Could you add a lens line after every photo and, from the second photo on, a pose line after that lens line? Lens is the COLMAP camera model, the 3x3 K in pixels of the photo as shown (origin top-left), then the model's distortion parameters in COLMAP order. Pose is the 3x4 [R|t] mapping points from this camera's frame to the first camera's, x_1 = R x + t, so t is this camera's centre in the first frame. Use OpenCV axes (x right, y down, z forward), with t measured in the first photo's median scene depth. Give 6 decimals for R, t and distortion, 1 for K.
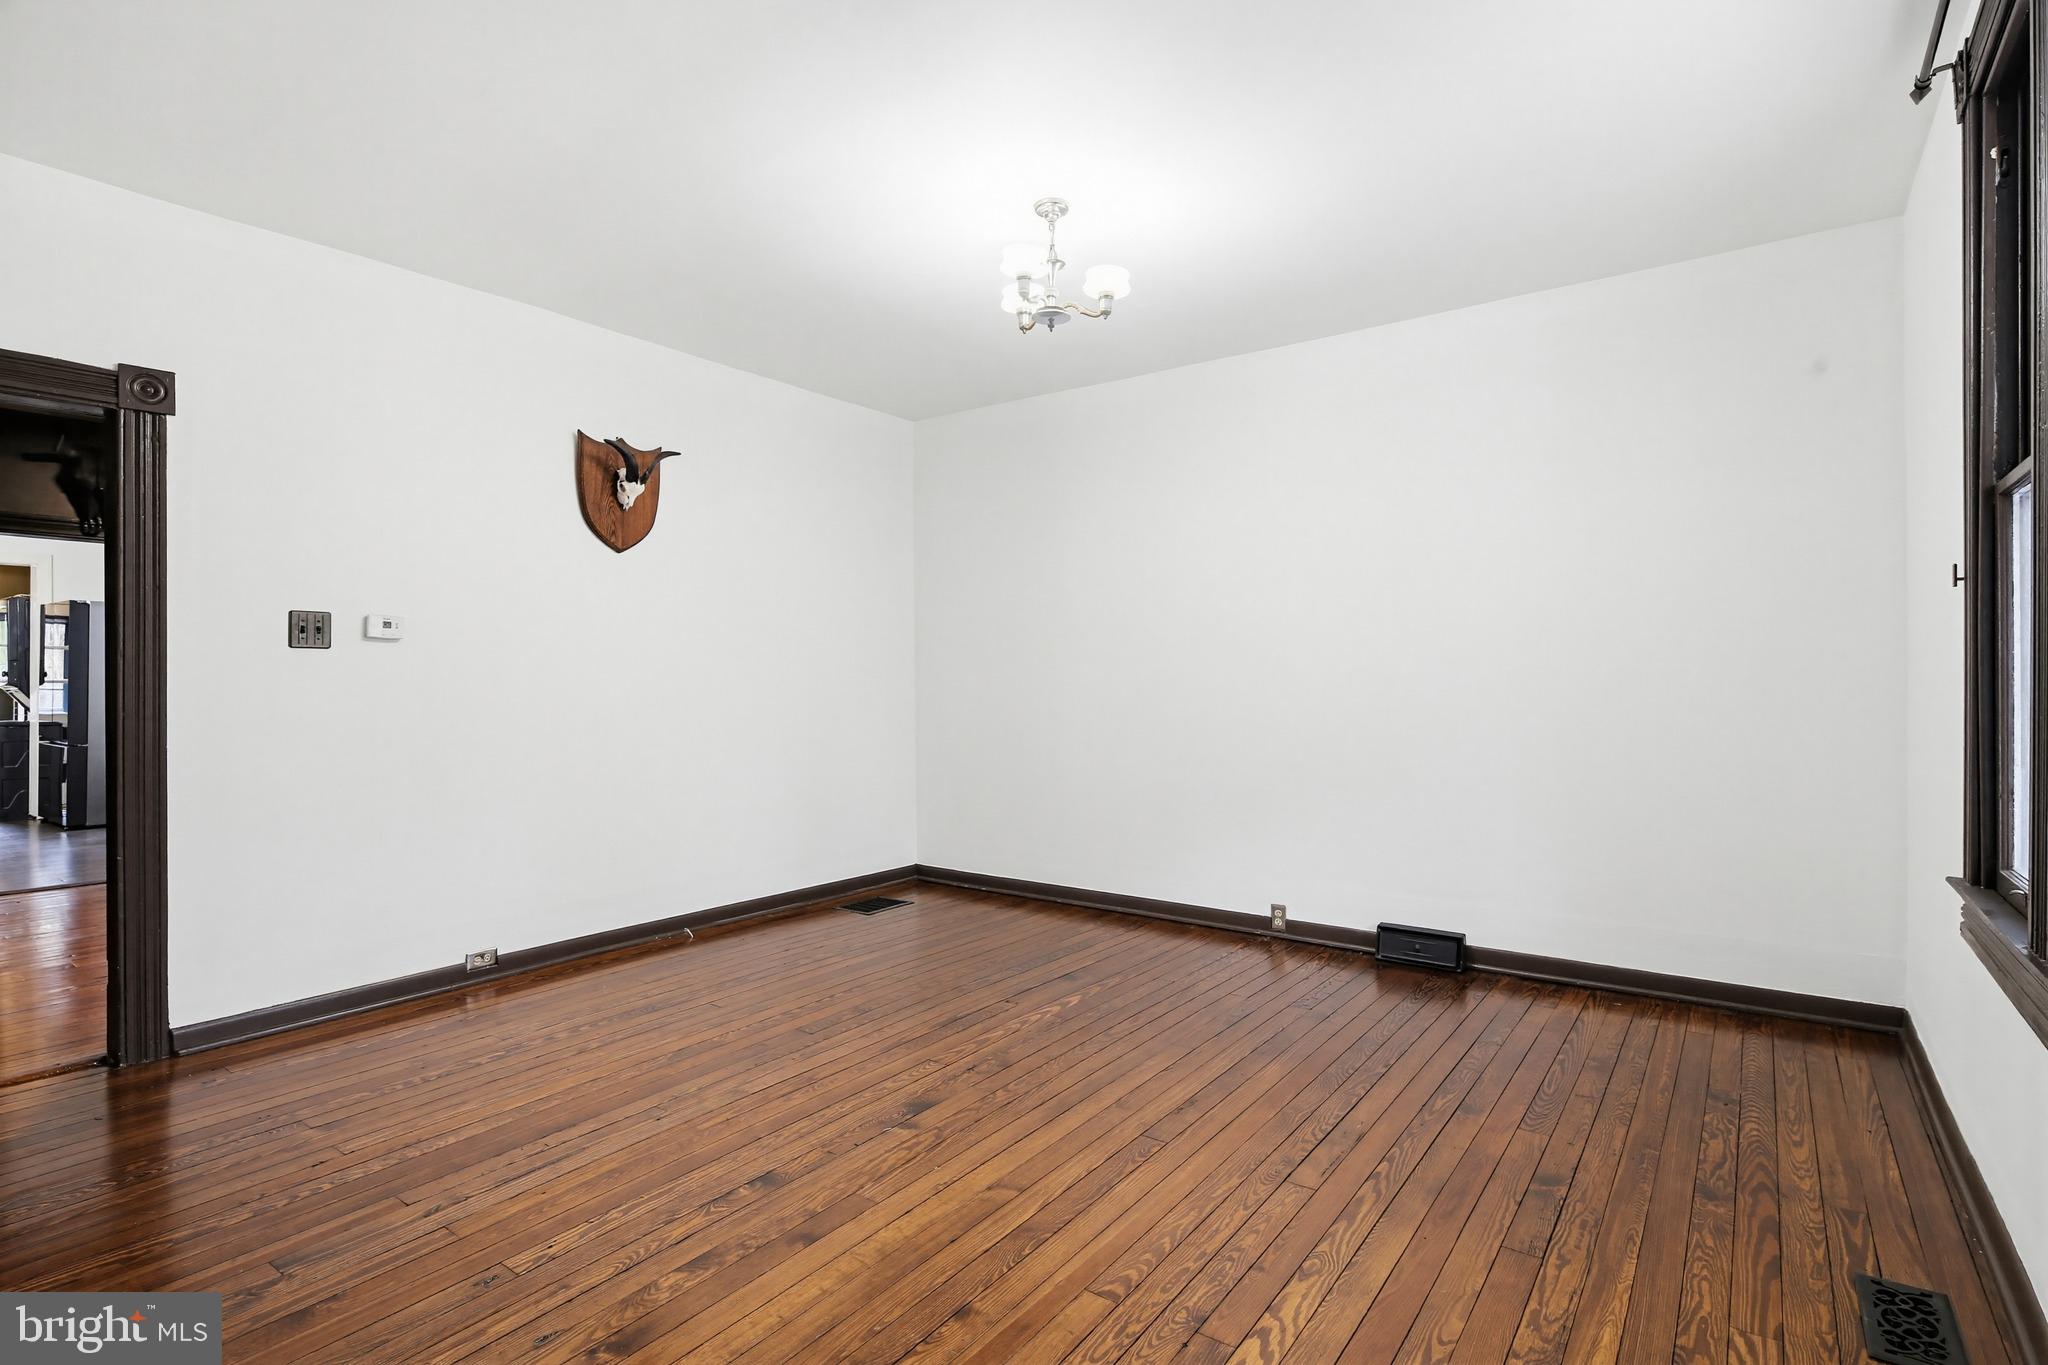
lens RADIAL K [[996.6, 0, 1030.2], [0, 996.6, 673.9], [0, 0, 1]] dist [0.000867, -0.000063]
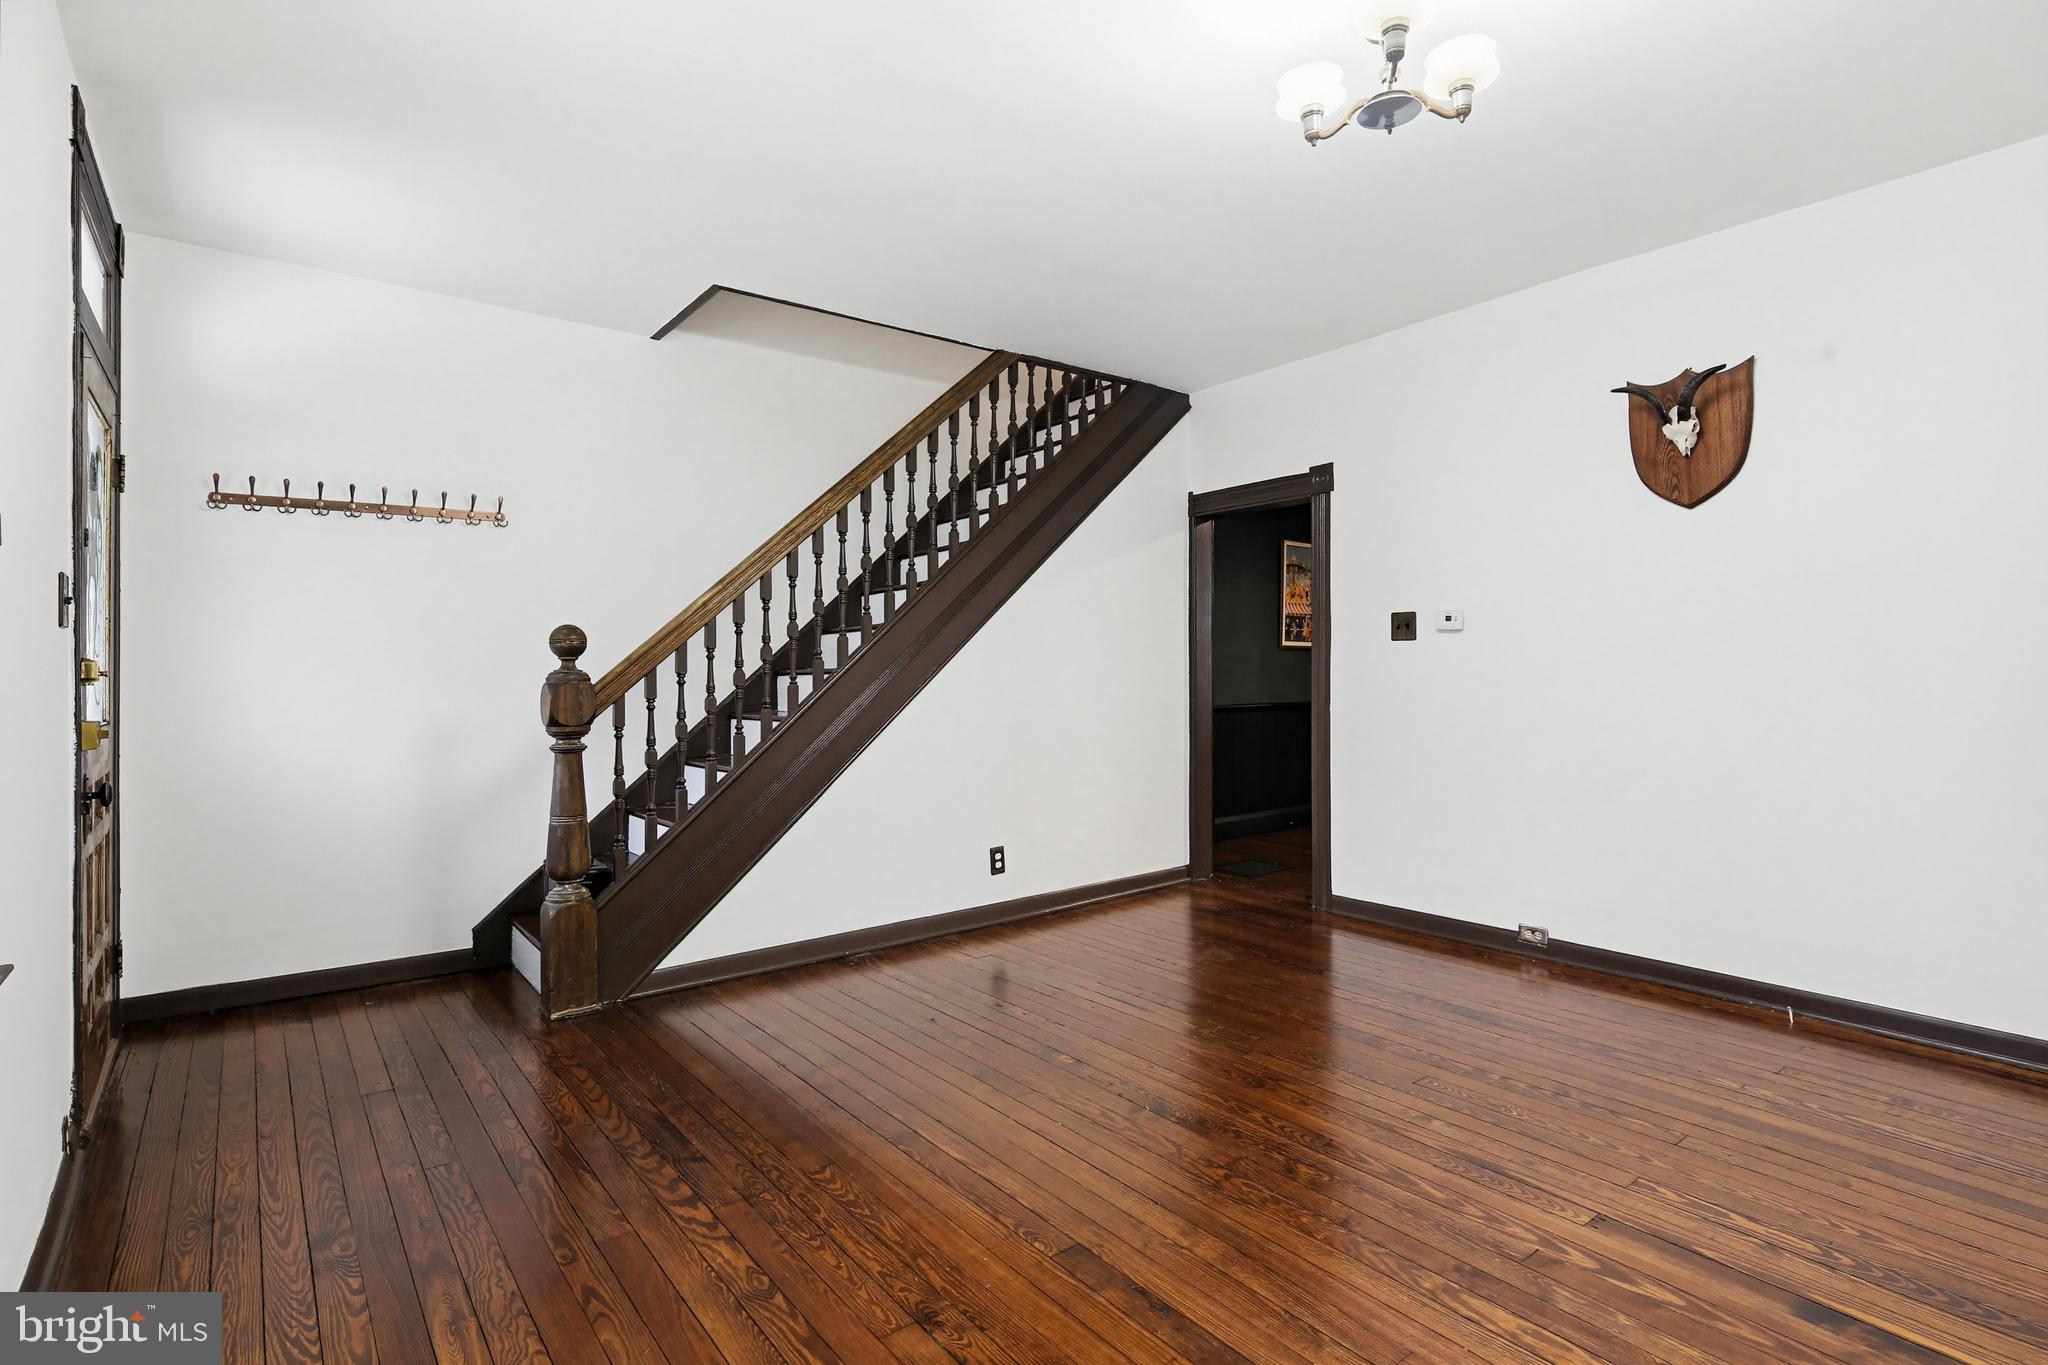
lens RADIAL K [[996.6, 0, 1030.2], [0, 996.6, 673.9], [0, 0, 1]] dist [0.000867, -0.000063]
pose [[-0.266729, 0.015436, -0.963648, 0.646980], [0.010849, 0.999856, 0.013013, -0.004093], [0.963710, -0.006984, -0.266859, 0.861729]]
